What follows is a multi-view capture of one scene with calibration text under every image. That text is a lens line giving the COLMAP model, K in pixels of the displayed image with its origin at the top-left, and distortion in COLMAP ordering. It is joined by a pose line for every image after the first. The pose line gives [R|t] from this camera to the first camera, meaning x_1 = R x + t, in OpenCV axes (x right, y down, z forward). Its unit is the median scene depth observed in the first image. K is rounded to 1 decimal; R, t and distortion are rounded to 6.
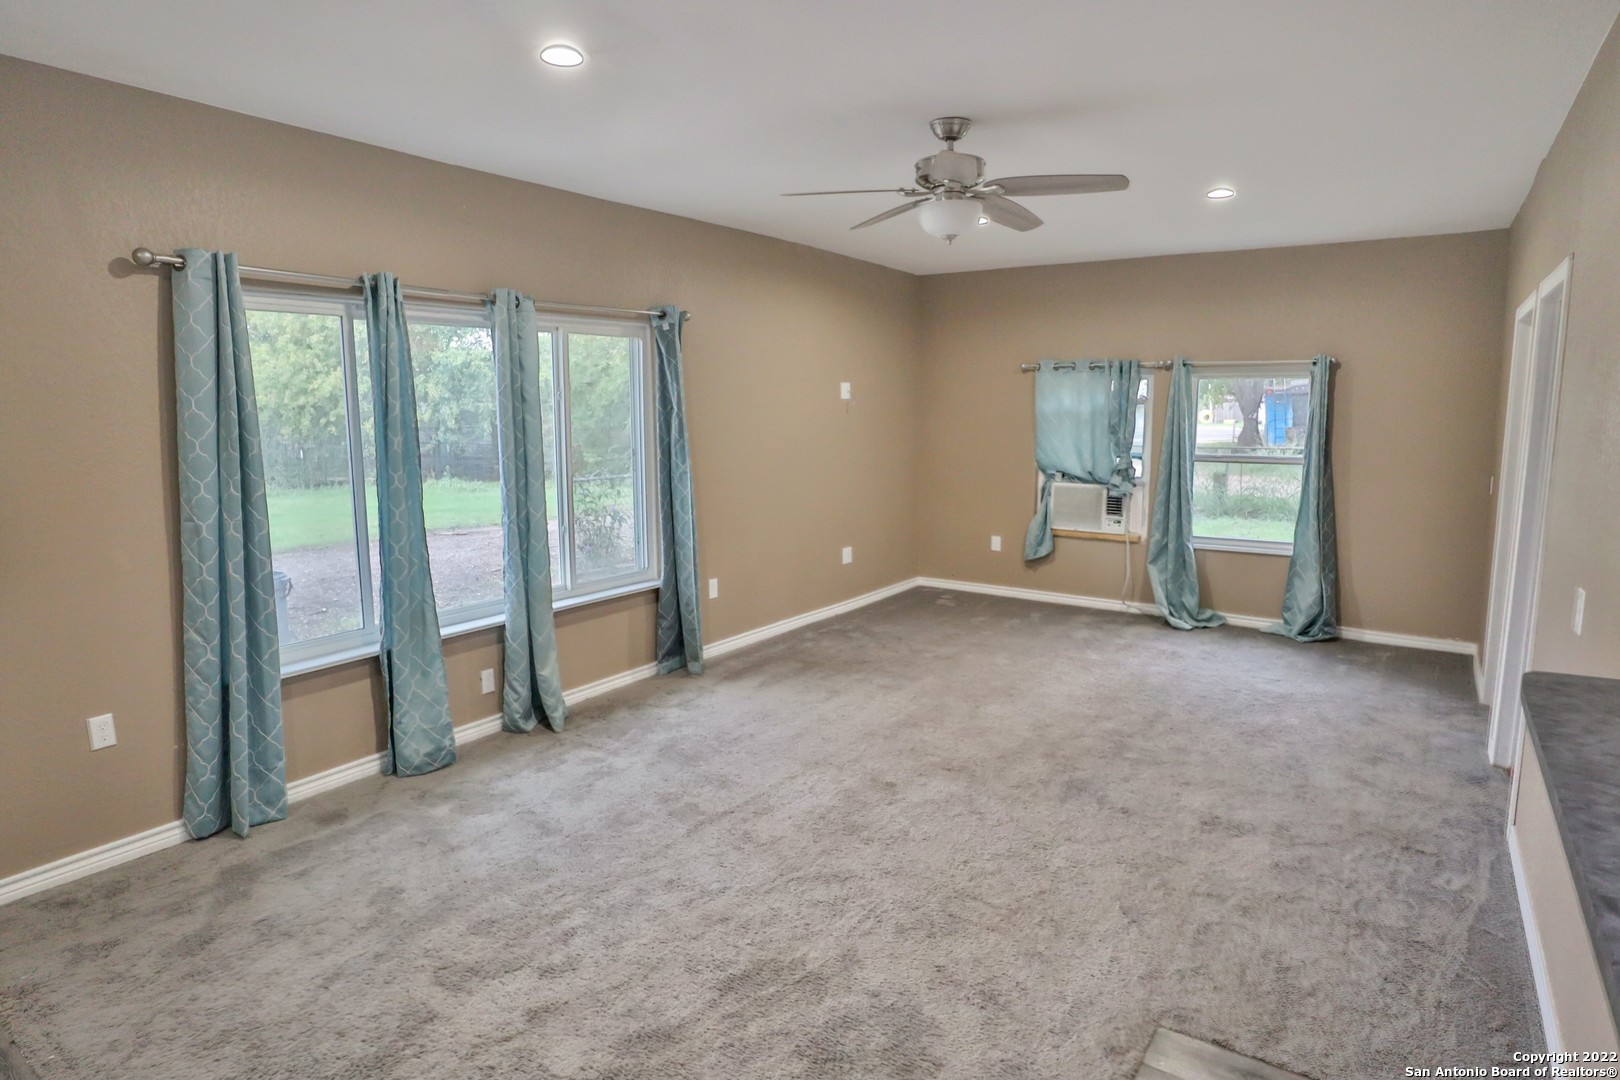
lens RADIAL K [[905.0, 0, 802.8], [0, 905.0, 543.8], [0, 0, 1]] dist [-0.058864, 0.019042]
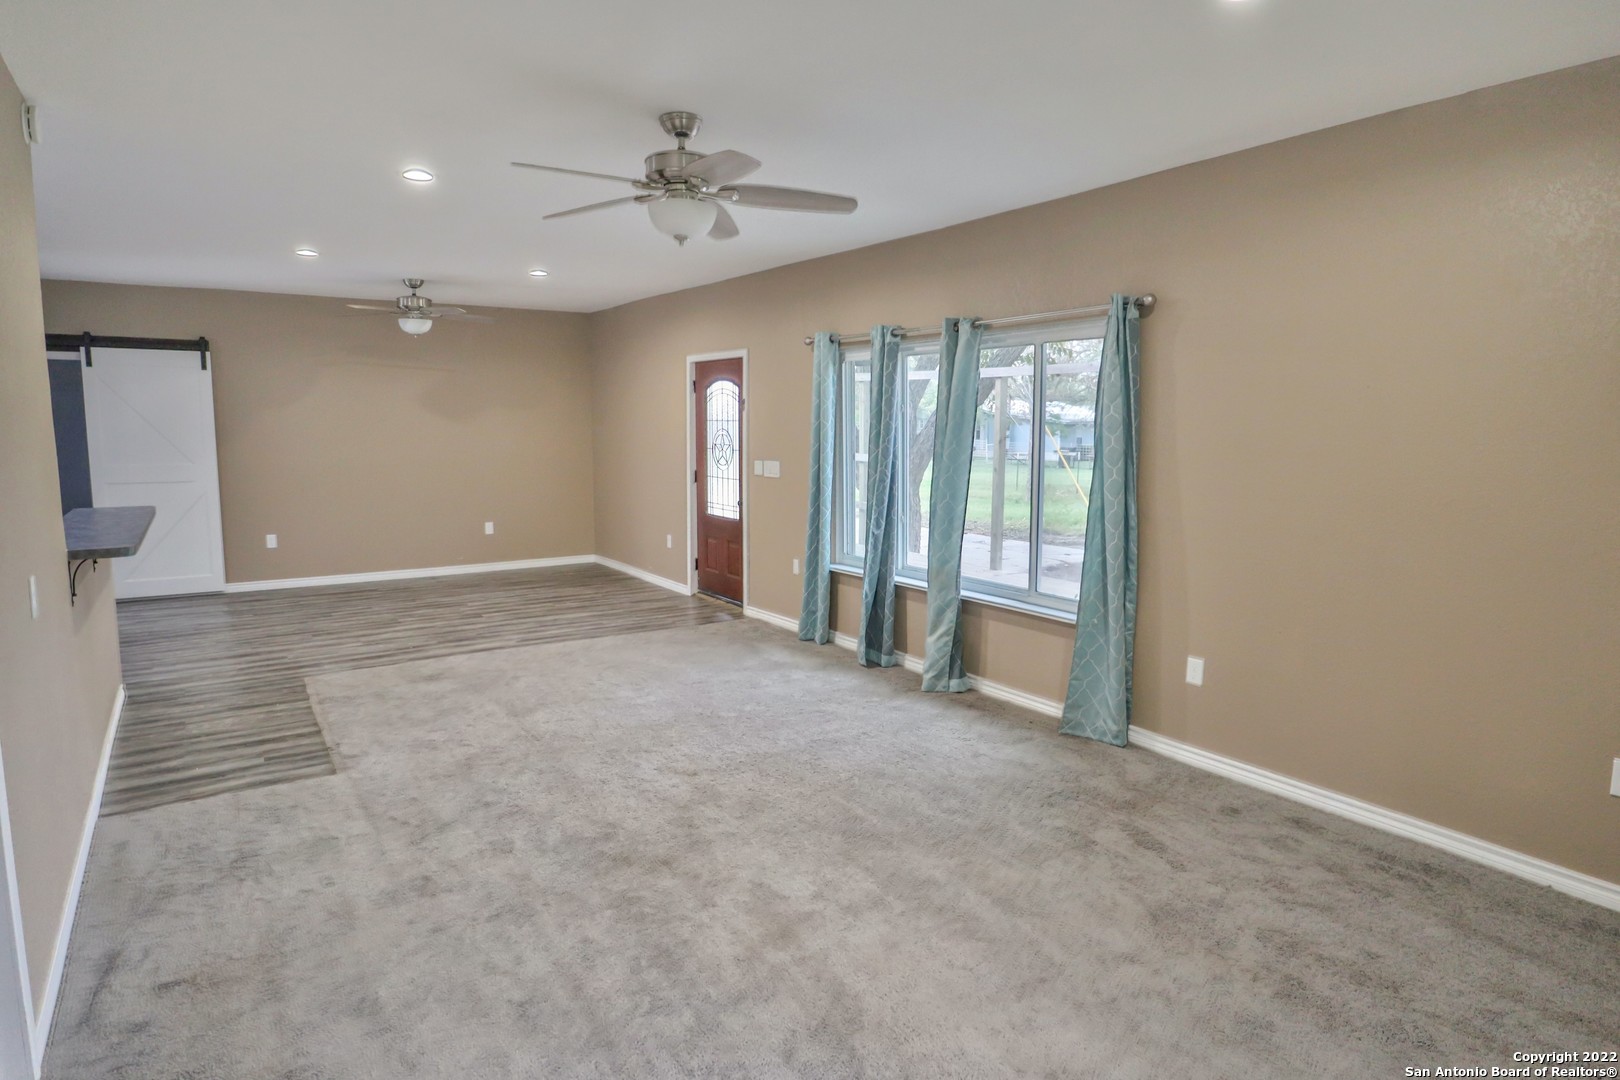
lens RADIAL K [[905.0, 0, 821.6], [0, 905.0, 544.1], [0, 0, 1]] dist [-0.058864, 0.019042]
pose [[-0.358299, 0.131582, -0.924288, 0.719949], [-0.142149, 0.970787, 0.193305, -0.157931], [0.922722, 0.200648, -0.329128, 1.056505]]
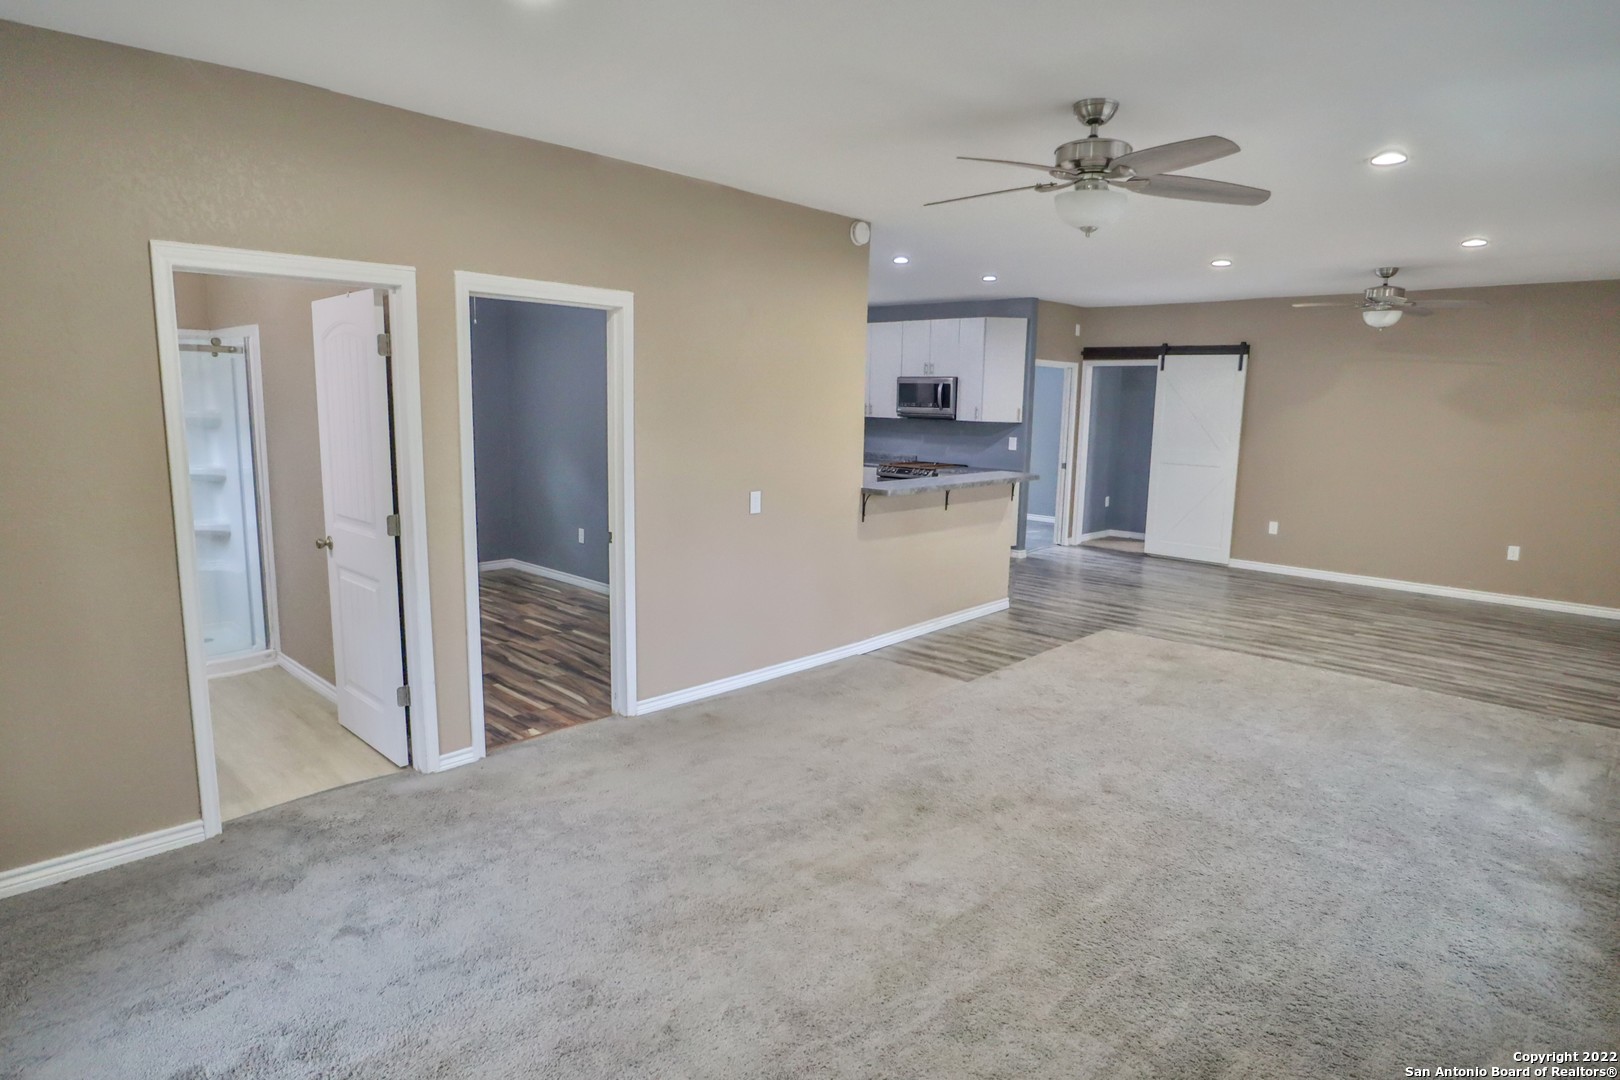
lens RADIAL K [[905.0, 0, 823.9], [0, 905.0, 550.2], [0, 0, 1]] dist [-0.058864, 0.019042]
pose [[-0.987827, -0.031711, 0.152292, 0.194127], [0.016007, 0.953082, 0.302288, -0.211795], [-0.154733, 0.301046, -0.940972, 1.402016]]
